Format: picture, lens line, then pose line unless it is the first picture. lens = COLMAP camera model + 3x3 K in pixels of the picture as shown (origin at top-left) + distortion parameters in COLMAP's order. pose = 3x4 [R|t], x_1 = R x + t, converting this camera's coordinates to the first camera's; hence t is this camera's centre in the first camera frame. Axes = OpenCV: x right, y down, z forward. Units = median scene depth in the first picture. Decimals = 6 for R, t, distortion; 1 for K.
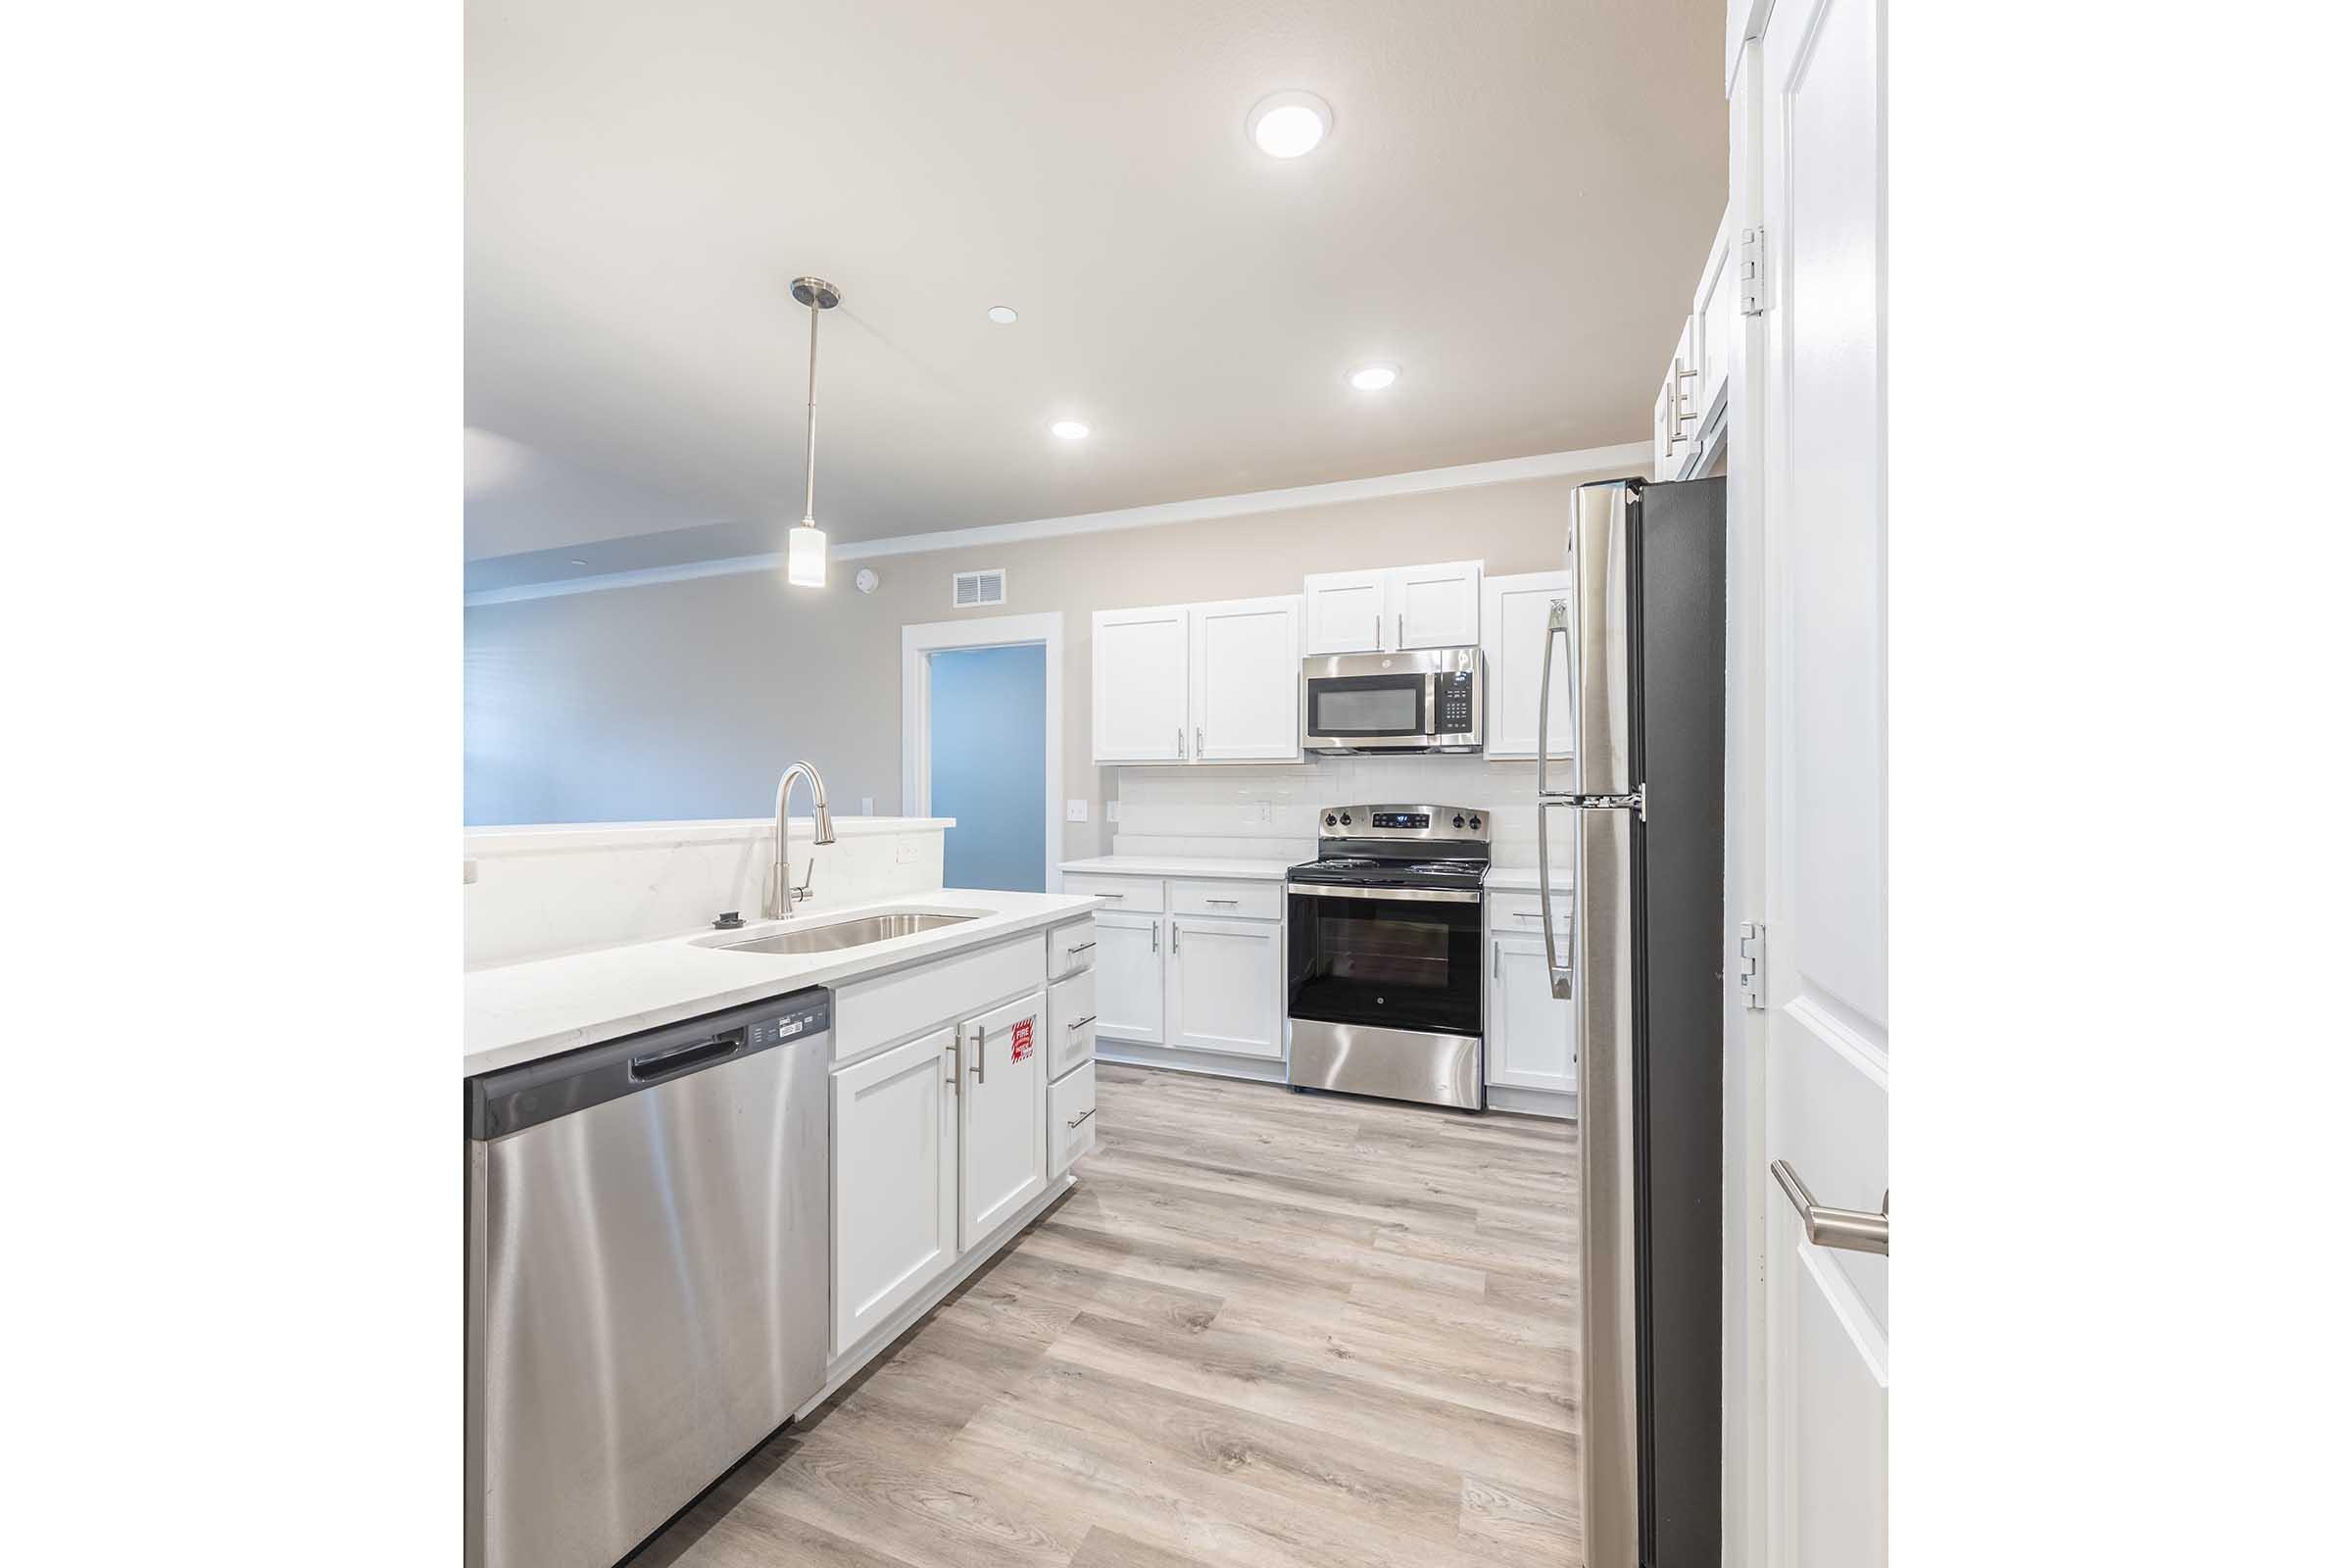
lens RADIAL K [[863.5, 0, 1164.4], [0, 863.5, 793.7], [0, 0, 1]] dist [-0.002925, 0.000068]
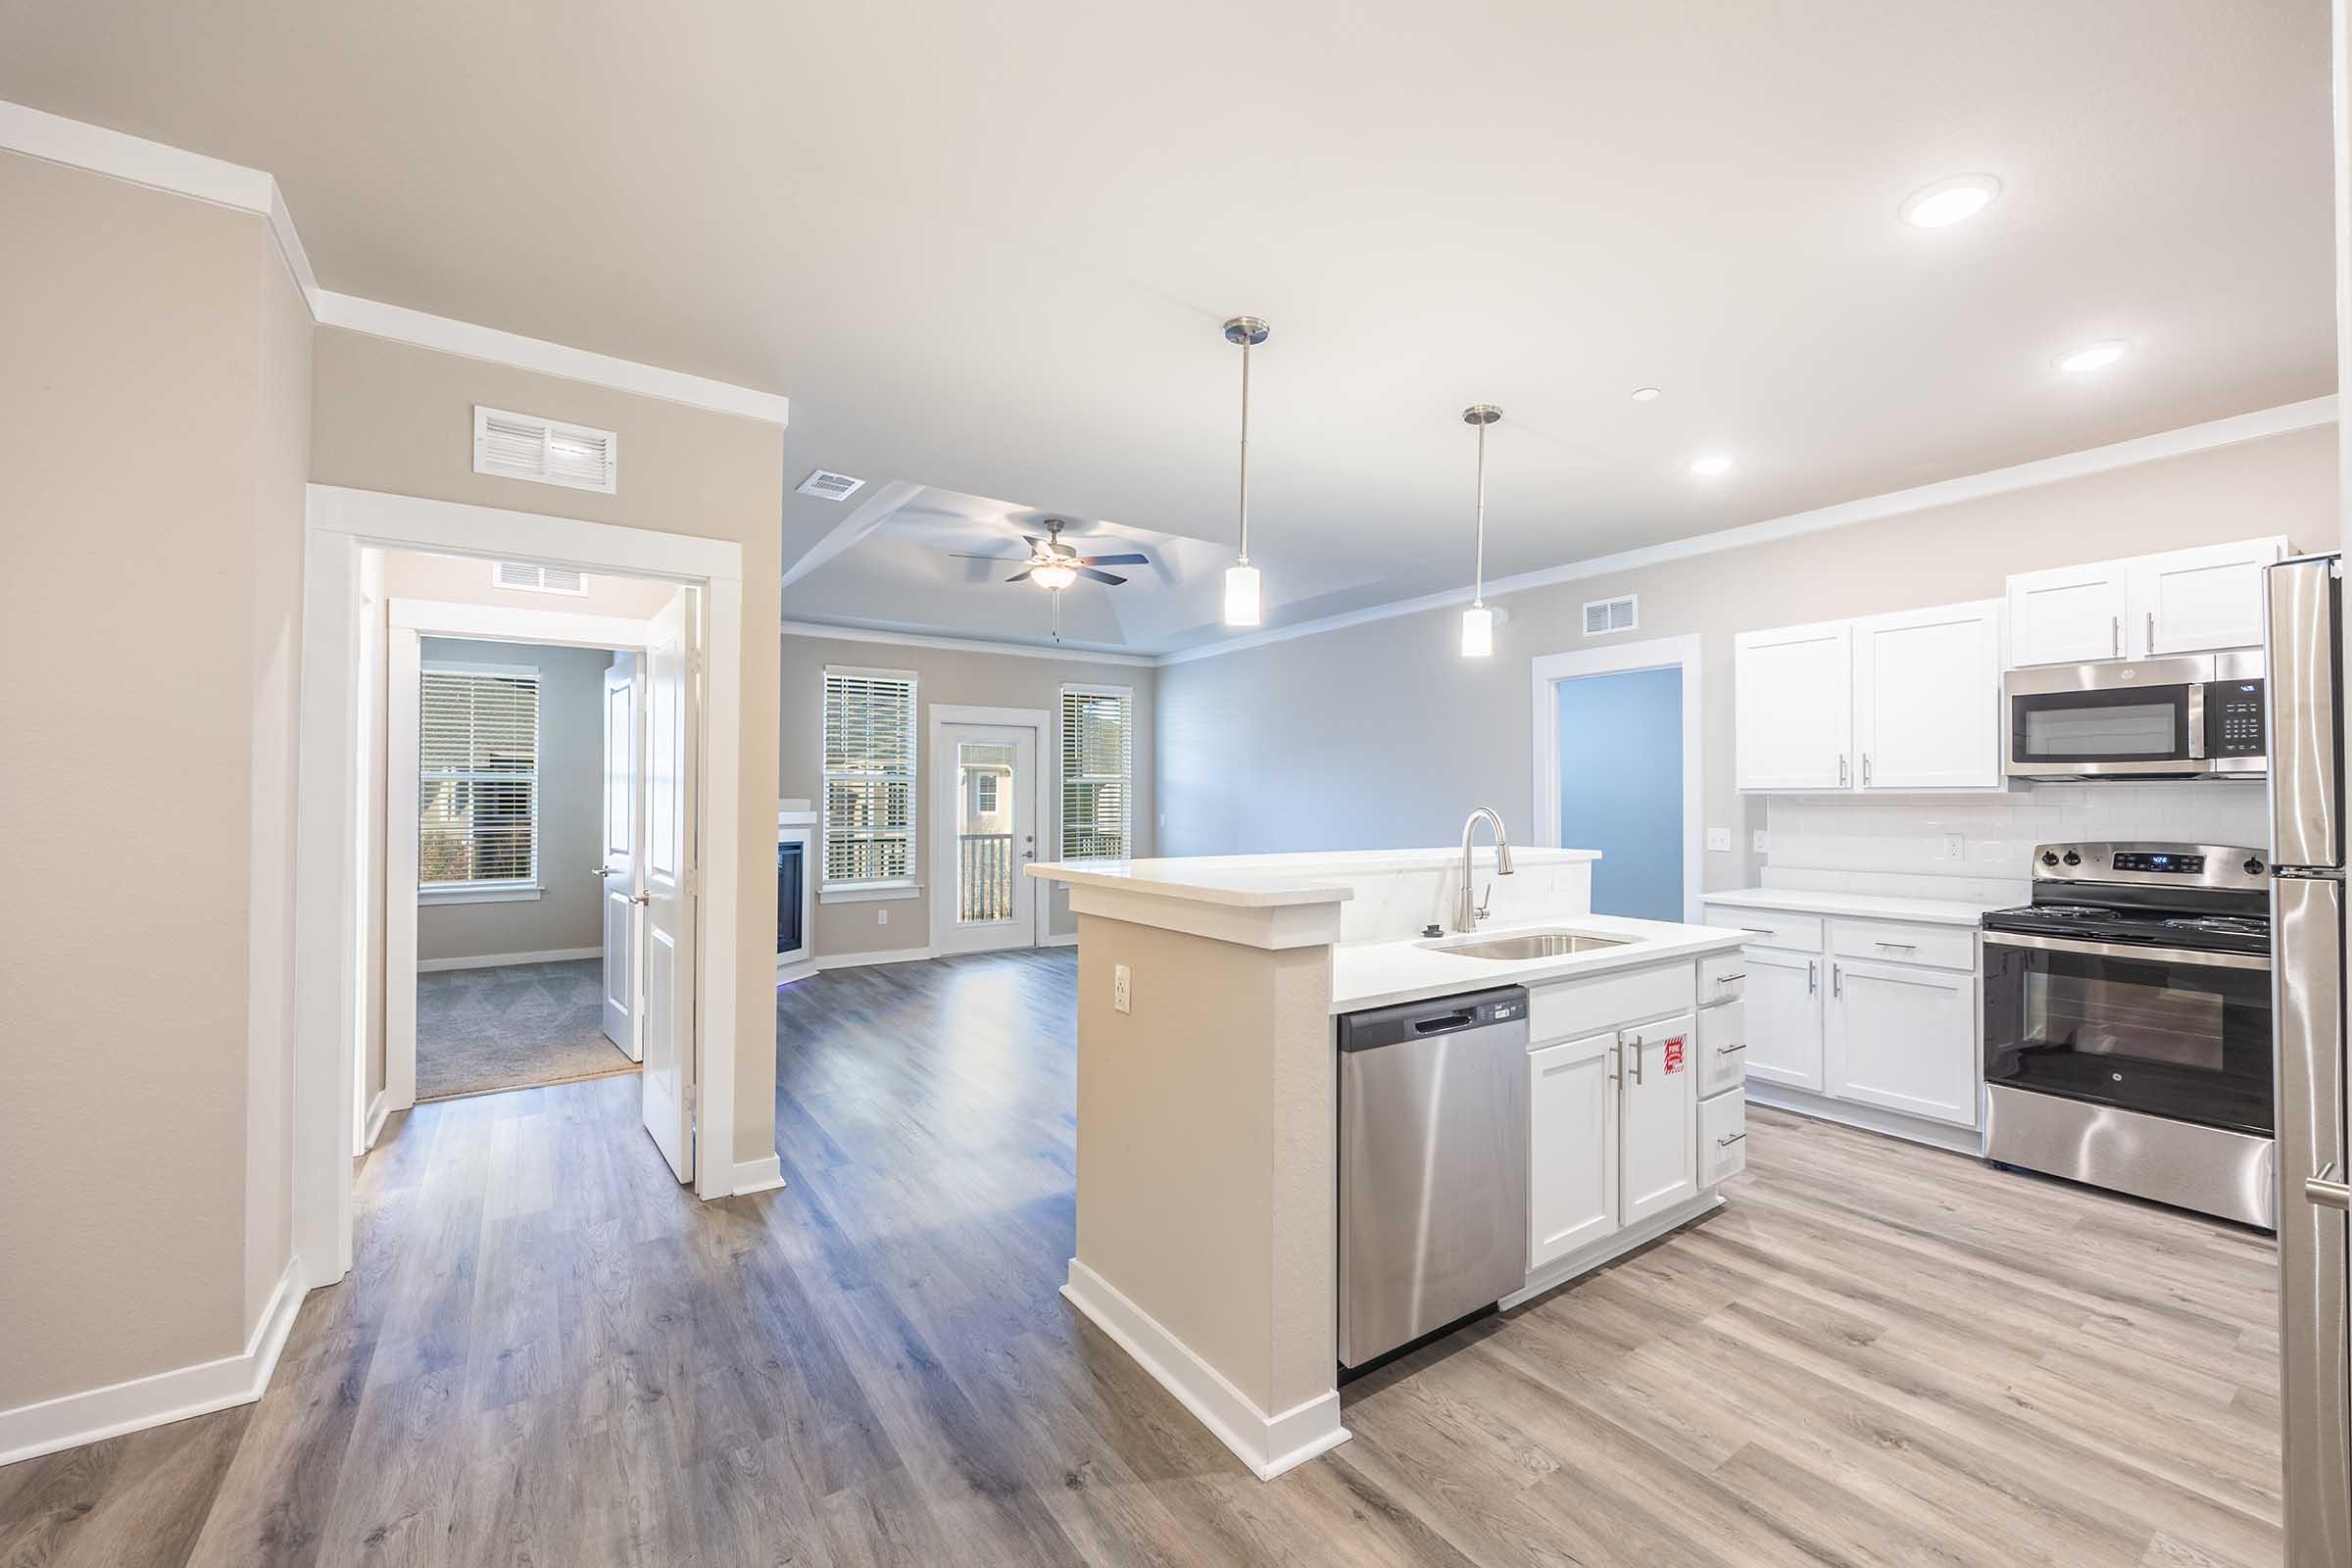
lens RADIAL K [[952.2, 0, 1270.6], [0, 952.2, 788.5], [0, 0, 1]] dist [-0.001117, 0.000354]
pose [[0.861971, -0.007140, -0.506907, 0.013957], [-0.000125, 0.999898, -0.014296, -0.043727], [0.506957, 0.012386, 0.861882, -0.338595]]
